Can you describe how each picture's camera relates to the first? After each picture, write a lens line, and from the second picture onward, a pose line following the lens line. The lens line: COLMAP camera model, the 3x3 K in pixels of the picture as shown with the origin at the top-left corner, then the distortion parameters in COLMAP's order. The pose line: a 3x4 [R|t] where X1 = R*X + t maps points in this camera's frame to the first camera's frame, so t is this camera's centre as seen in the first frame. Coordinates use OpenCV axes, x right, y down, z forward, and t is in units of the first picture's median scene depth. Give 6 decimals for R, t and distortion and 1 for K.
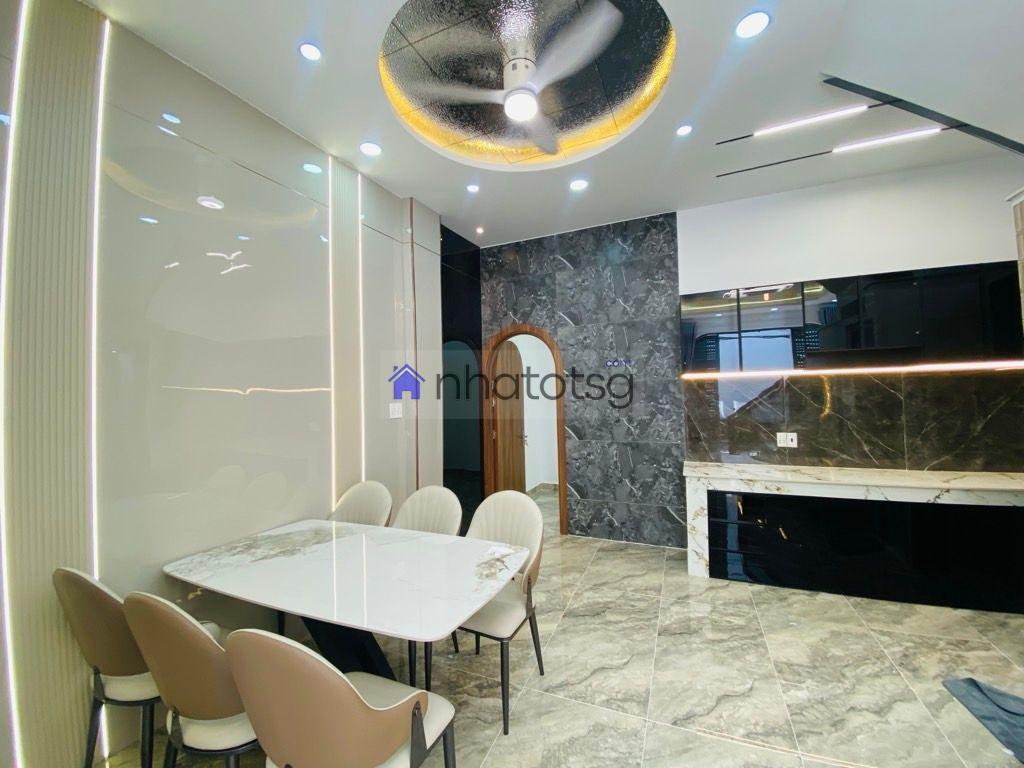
lens RADIAL K [[412.6, 0, 513.6], [0, 412.6, 384.9], [0, 0, 1]] dist [0.023038, -0.018634]
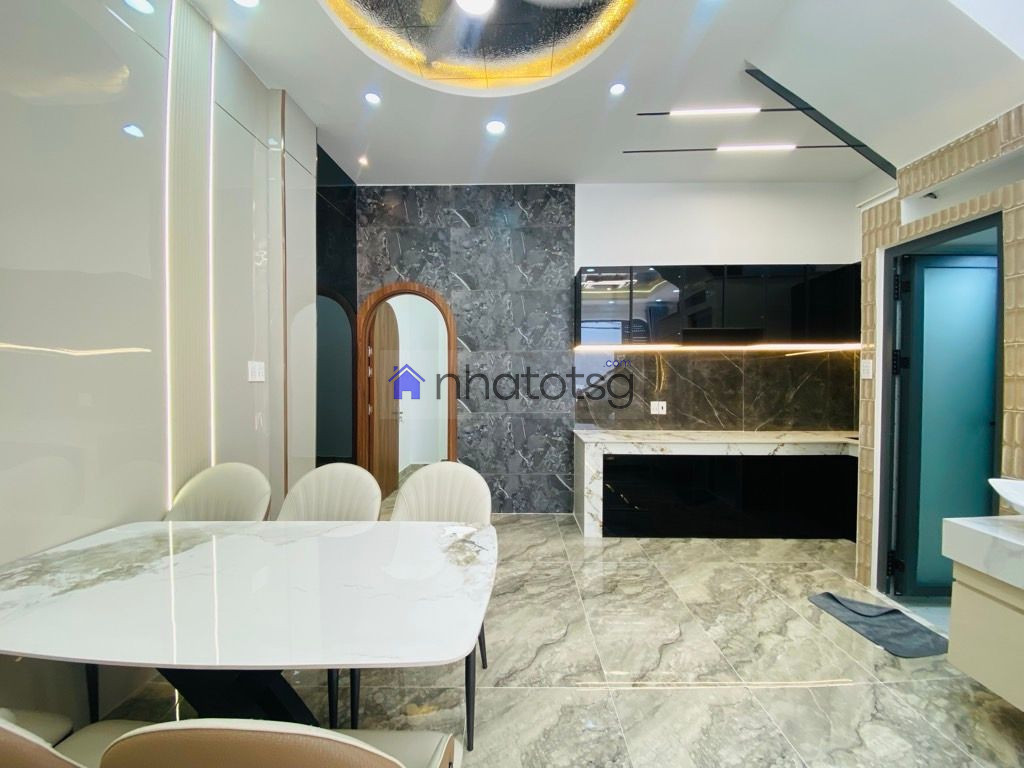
lens RADIAL K [[410.2, 0, 509.7], [0, 410.2, 384.1], [0, 0, 1]] dist [0.040050, -0.027899]
pose [[0.924425, 0.018421, 0.380919, -0.164330], [-0.031921, 0.999065, 0.029154, 0.055523], [-0.380026, -0.039110, 0.924149, 0.143664]]
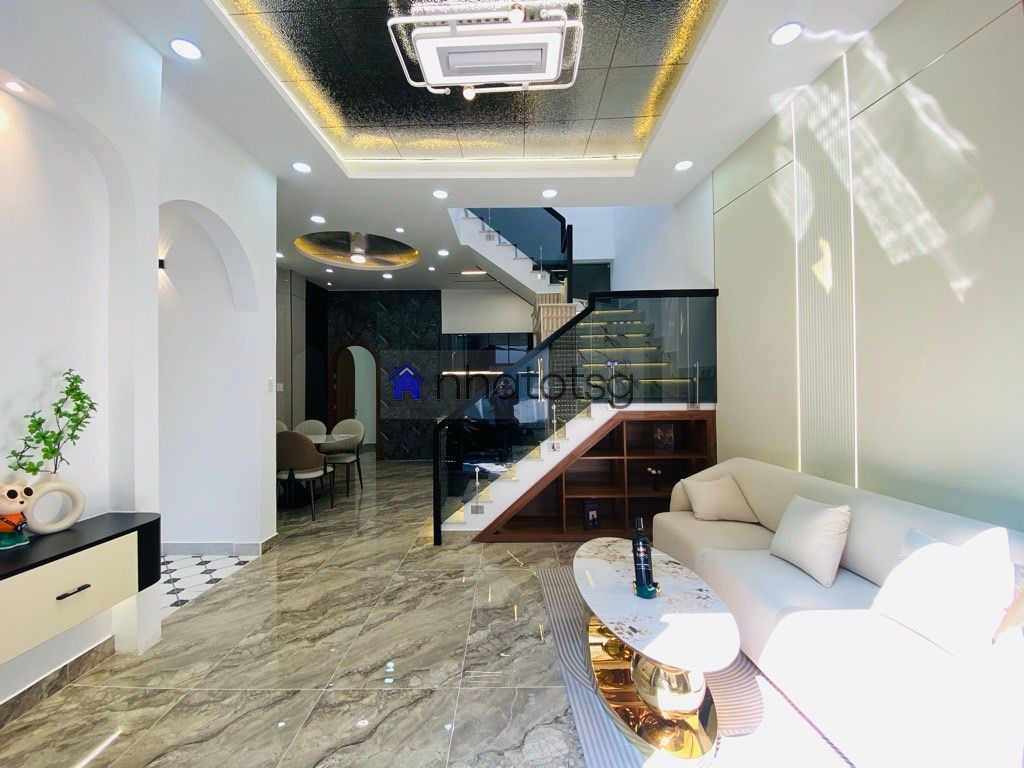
lens RADIAL K [[410.2, 0, 509.7], [0, 410.2, 384.1], [0, 0, 1]] dist [0.040050, -0.027899]
pose [[0.923083, 0.017995, 0.384178, -0.061275], [-0.020115, 0.999797, 0.001501, 0.027439], [-0.384073, -0.009113, 0.923258, -1.176441]]
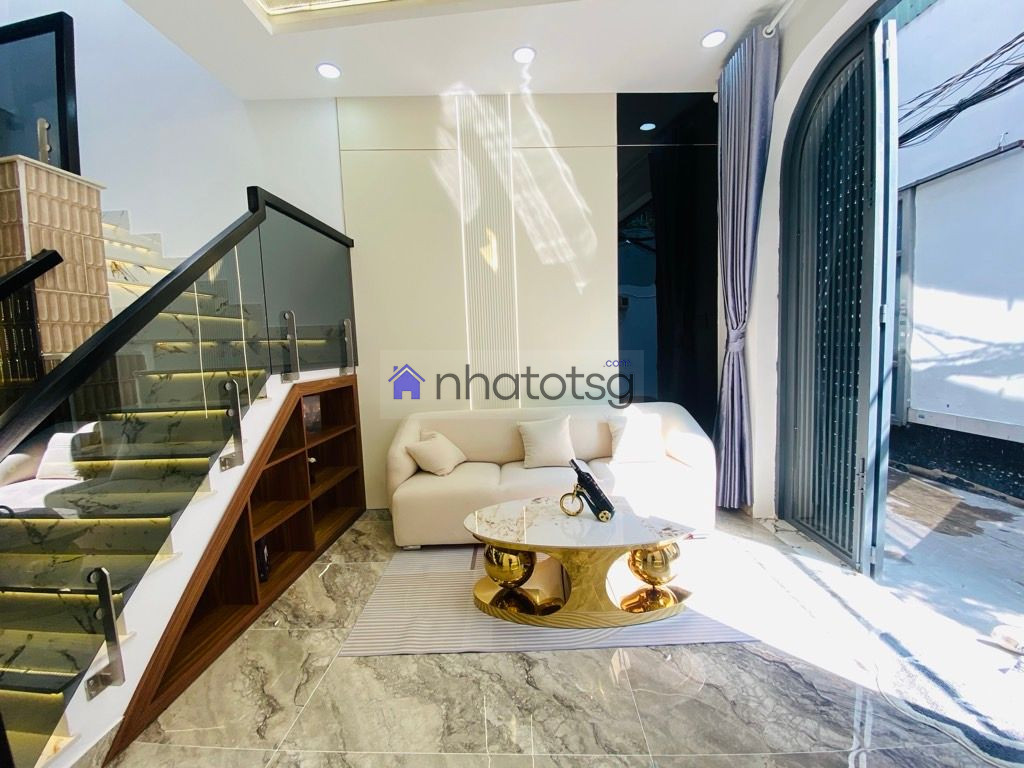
lens RADIAL K [[410.2, 0, 509.7], [0, 410.2, 384.1], [0, 0, 1]] dist [0.040050, -0.027899]
pose [[-0.325227, -0.050576, 0.944283, -0.220486], [0.026063, 0.997710, 0.062414, 0.063116], [-0.945277, 0.044909, -0.323164, -0.351580]]
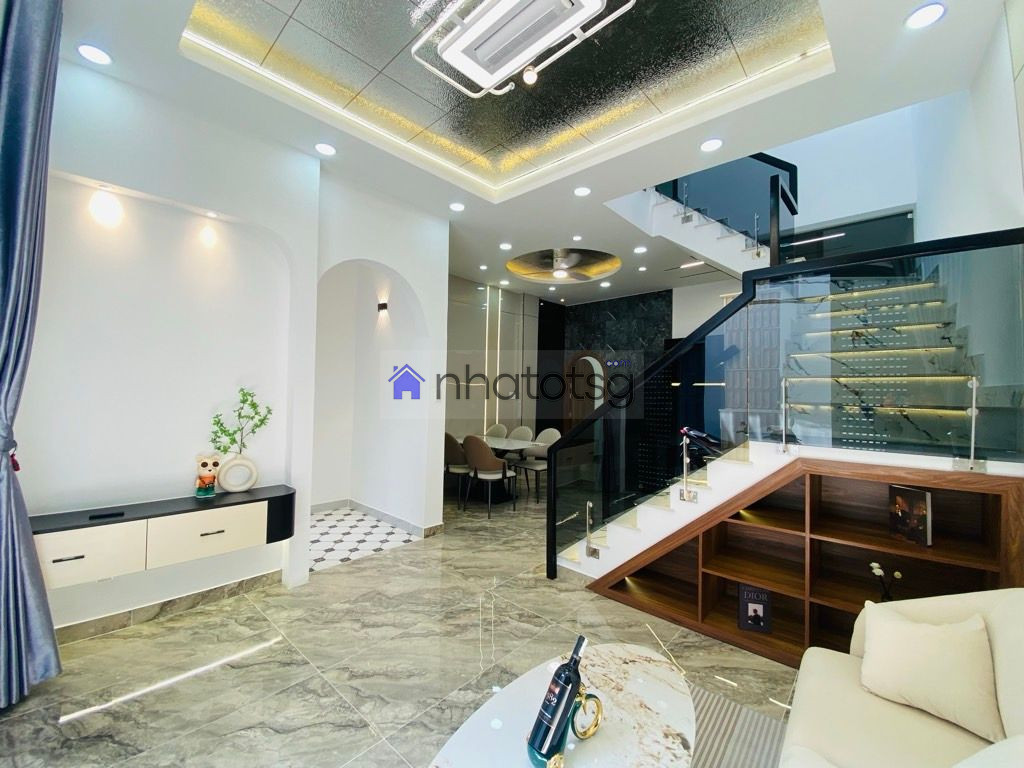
lens RADIAL K [[412.6, 0, 513.6], [0, 412.6, 384.9], [0, 0, 1]] dist [0.023038, -0.018634]
pose [[0.945557, 0.036164, -0.323442, 0.431931], [-0.035038, 0.999343, 0.009304, -0.015209], [0.323566, 0.002536, 0.946202, -1.068816]]
